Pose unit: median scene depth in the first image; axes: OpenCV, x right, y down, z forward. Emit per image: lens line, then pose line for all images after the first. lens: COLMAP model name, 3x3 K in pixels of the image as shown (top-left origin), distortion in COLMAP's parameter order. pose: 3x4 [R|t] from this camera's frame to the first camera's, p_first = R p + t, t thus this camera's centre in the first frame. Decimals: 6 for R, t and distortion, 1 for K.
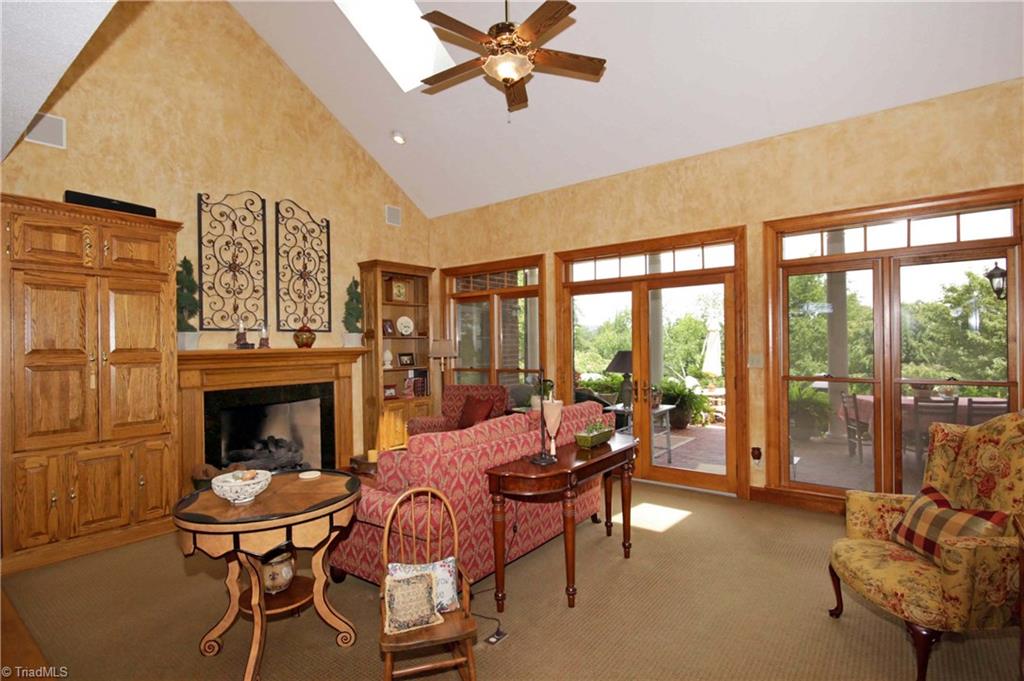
lens RADIAL K [[509.7, 0, 507.7], [0, 509.7, 339.0], [0, 0, 1]] dist [0.021834, 0.000007]
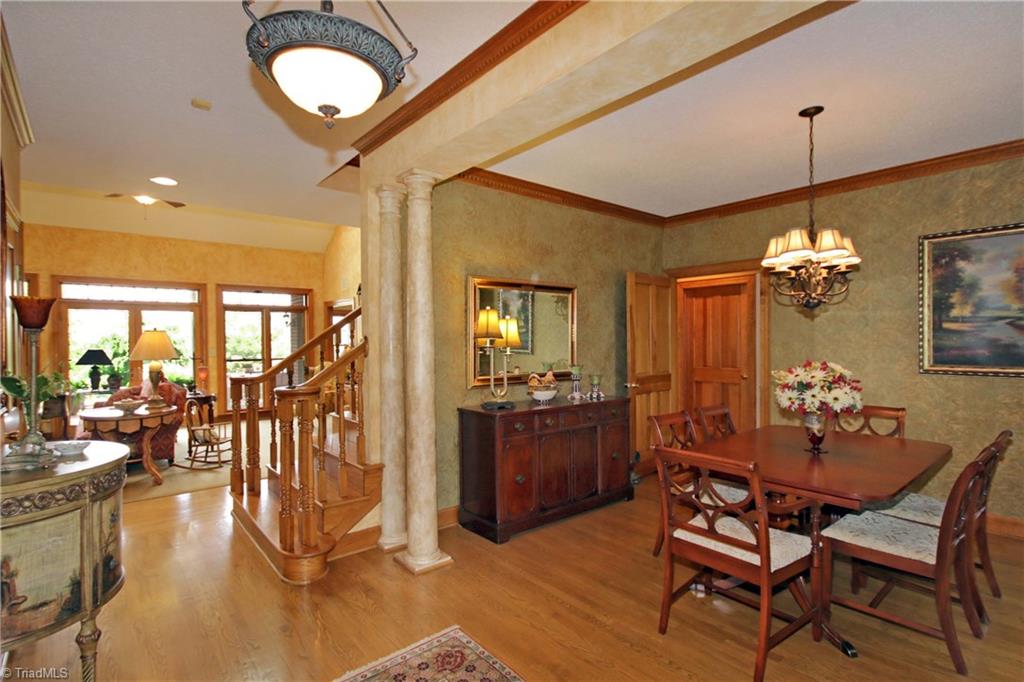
lens RADIAL K [[509.7, 0, 503.7], [0, 509.7, 343.0], [0, 0, 1]] dist [0.021834, 0.000007]
pose [[0.232426, 0.007978, 0.972581, -0.939709], [0.002474, 0.999958, -0.008793, 0.019904], [-0.972611, 0.004450, 0.232396, -0.442945]]
